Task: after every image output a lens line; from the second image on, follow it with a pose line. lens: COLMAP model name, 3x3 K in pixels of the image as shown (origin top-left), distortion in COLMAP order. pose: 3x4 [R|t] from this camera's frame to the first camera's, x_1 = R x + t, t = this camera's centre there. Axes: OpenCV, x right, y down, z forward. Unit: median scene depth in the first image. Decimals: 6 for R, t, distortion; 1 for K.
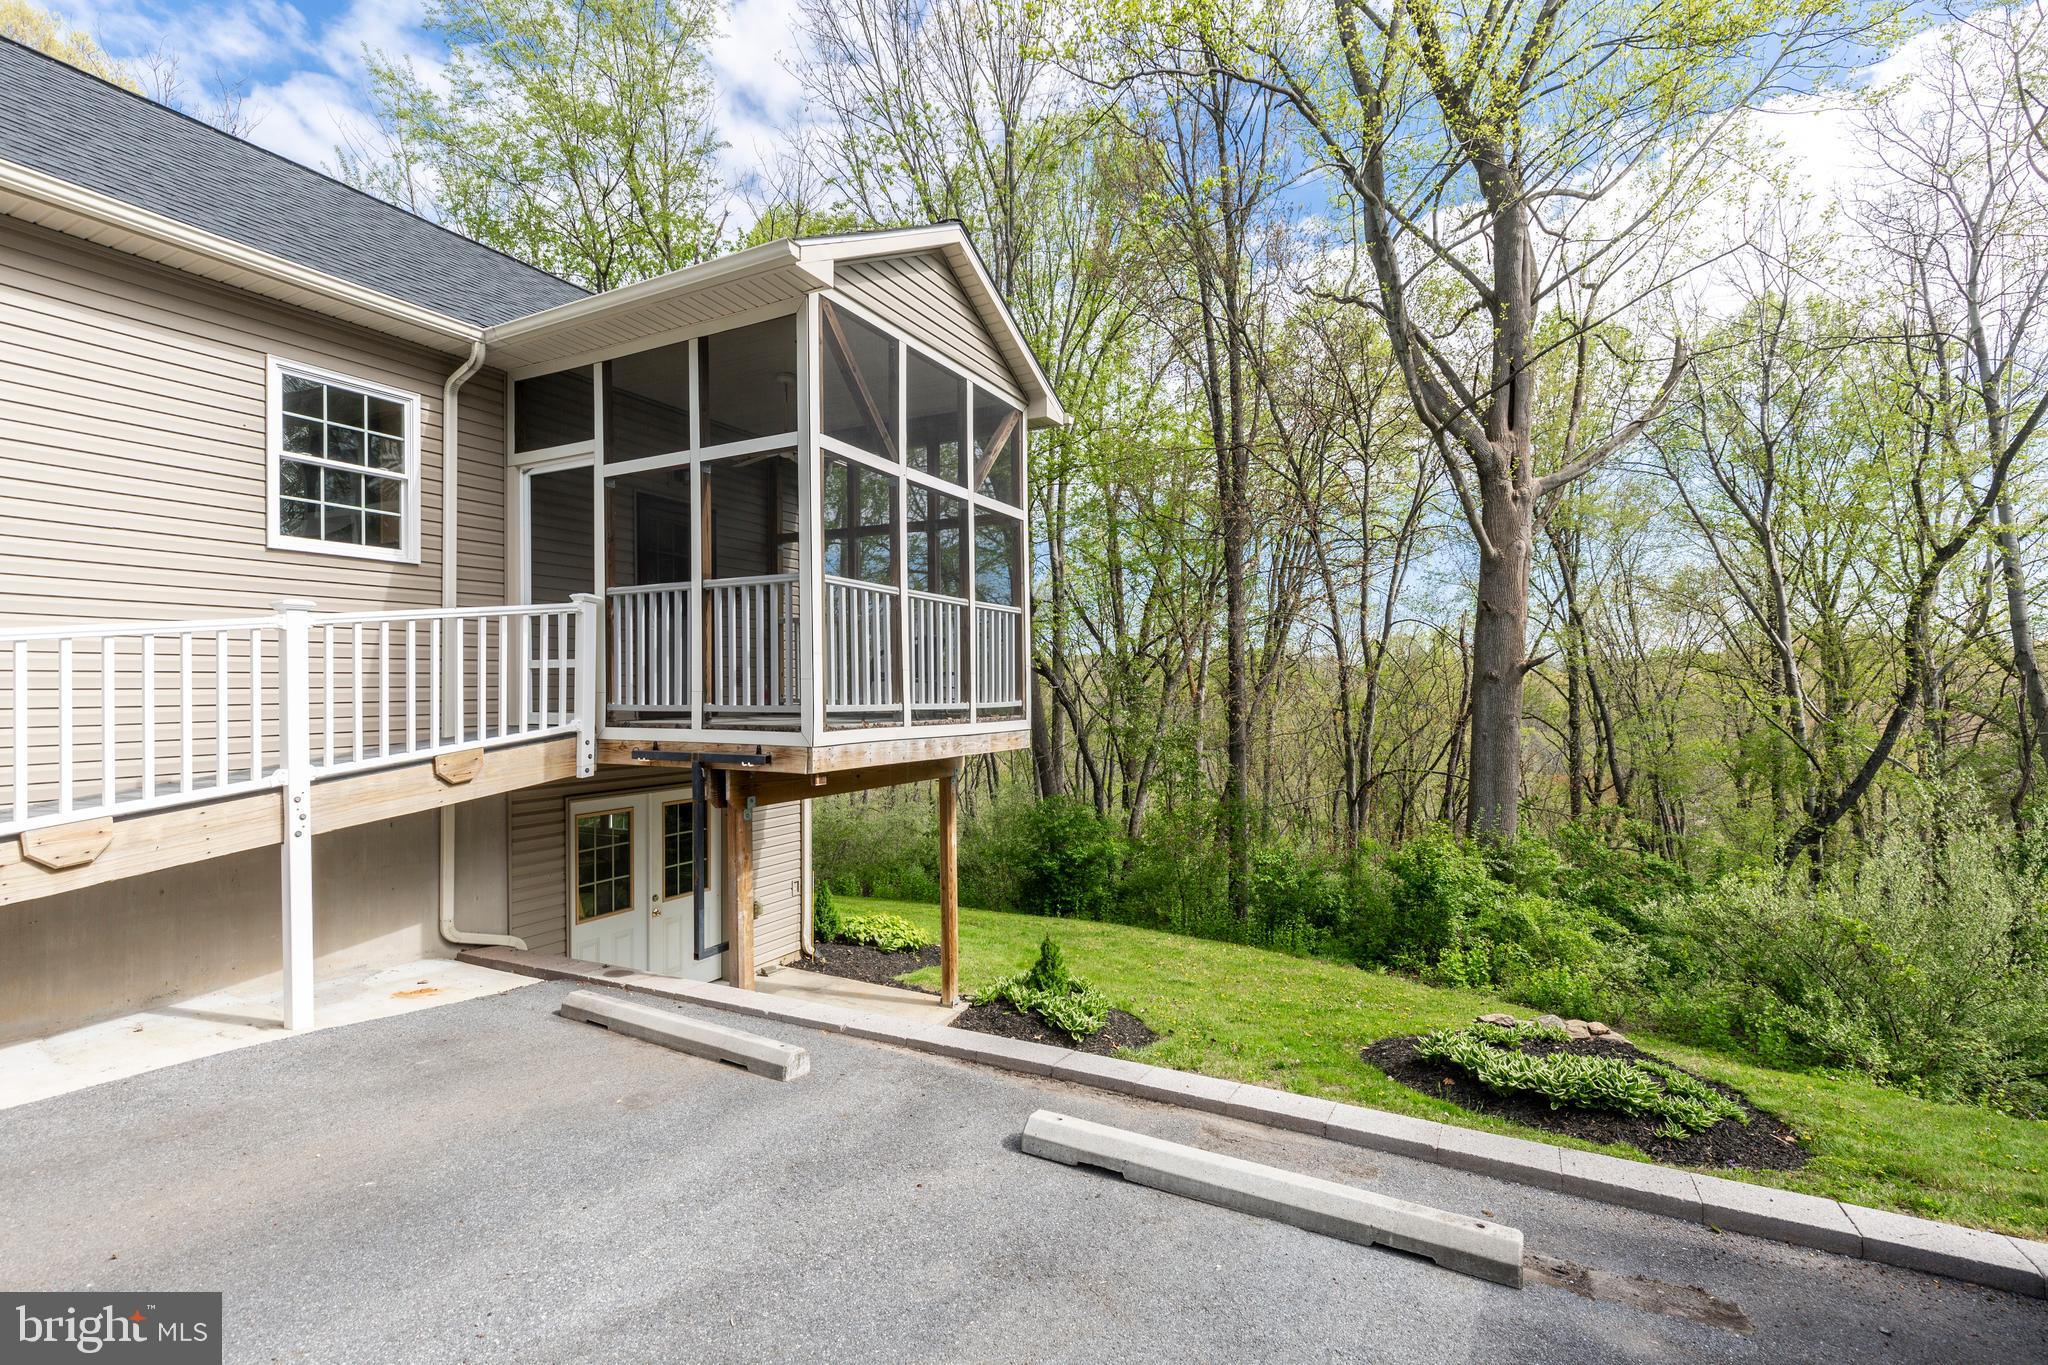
lens RADIAL K [[927.1, 0, 1036.5], [0, 927.1, 669.5], [0, 0, 1]] dist [0.012072, -0.002916]
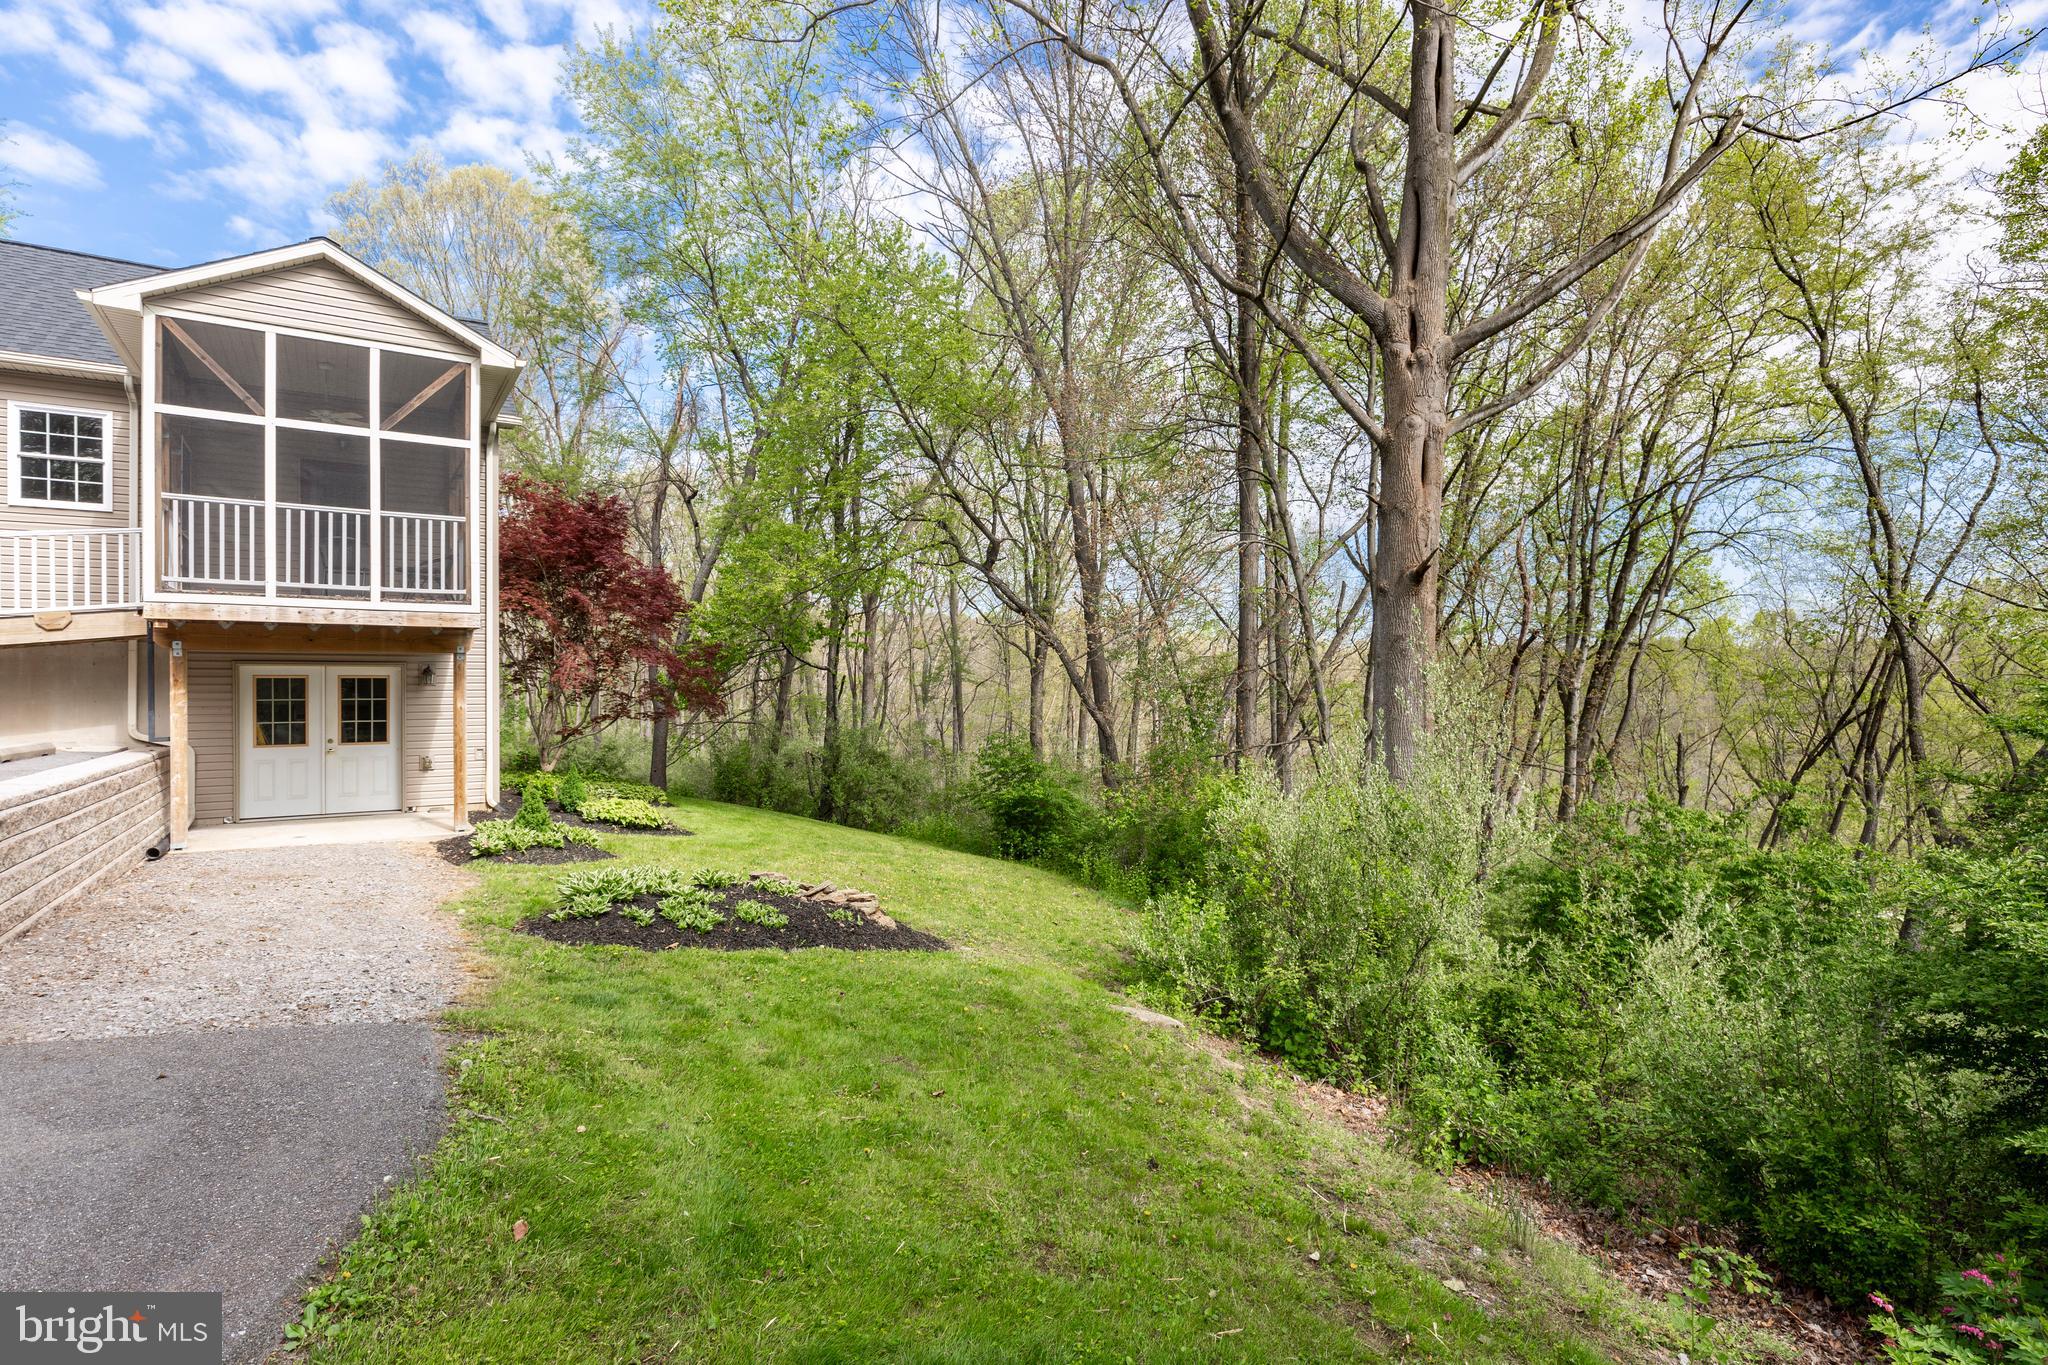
lens RADIAL K [[1056.0, 0, 1039.1], [0, 1056.0, 679.6], [0, 0, 1]] dist [-0.001782, 0.000459]
pose [[0.877621, -0.003517, -0.479343, 1.695832], [0.010898, 0.999861, 0.012616, 0.181584], [0.479232, -0.016296, 0.877537, 0.123258]]
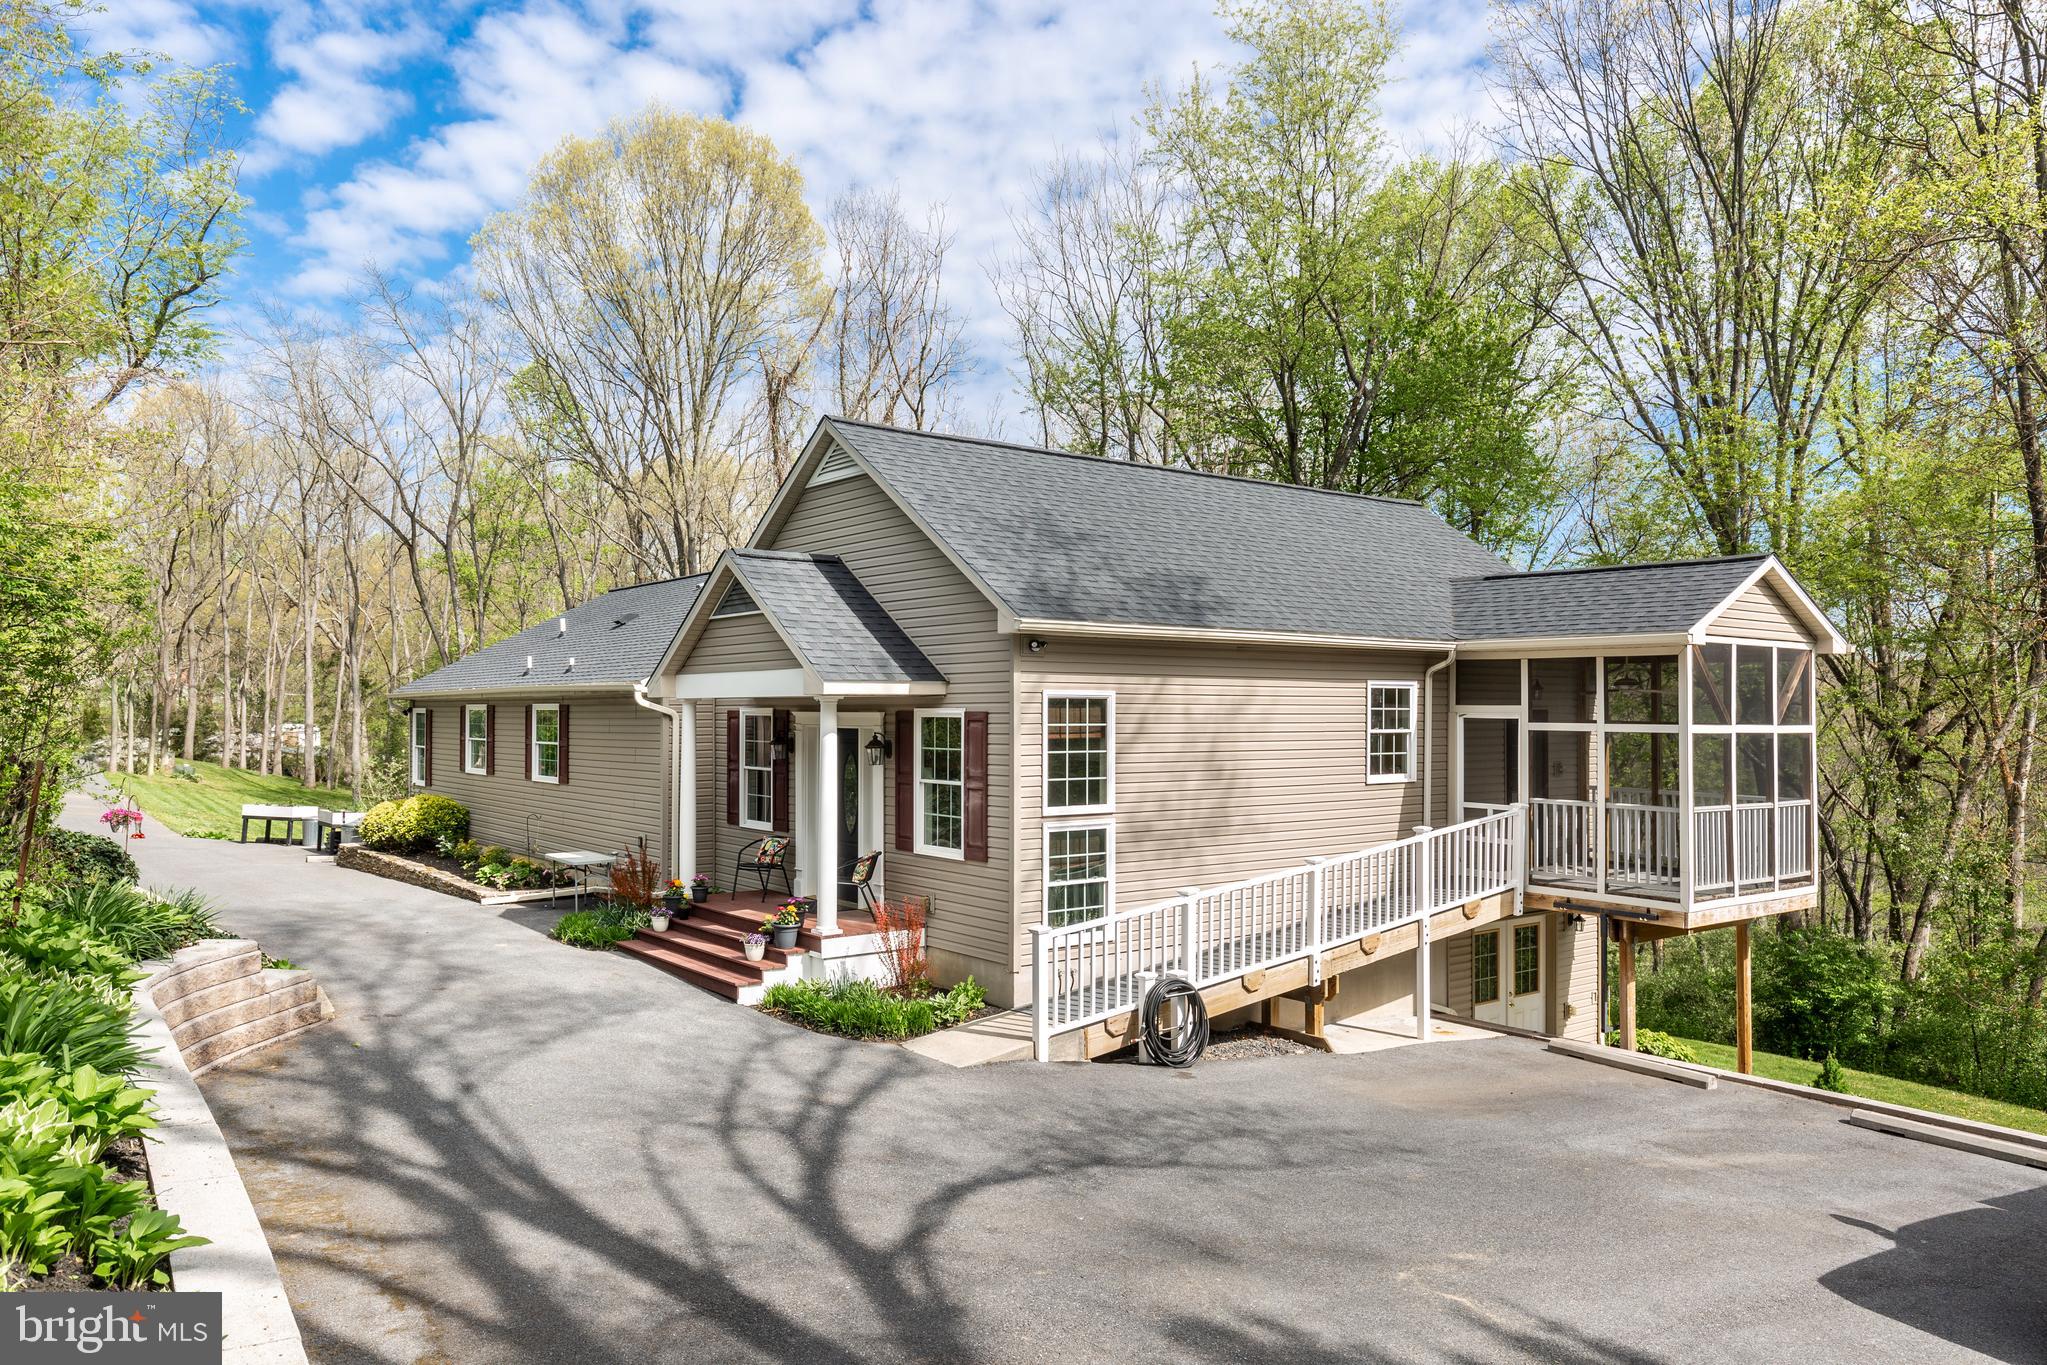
lens RADIAL K [[1436.6, 0, 1061.8], [0, 1436.6, 676.6], [0, 0, 1]] dist [0.010419, -0.009318]
pose [[0.910538, 0.001001, -0.413424, -0.171155], [-0.000875, 0.999999, 0.000494, -0.299012], [0.413425, -0.000088, 0.910538, -1.602064]]
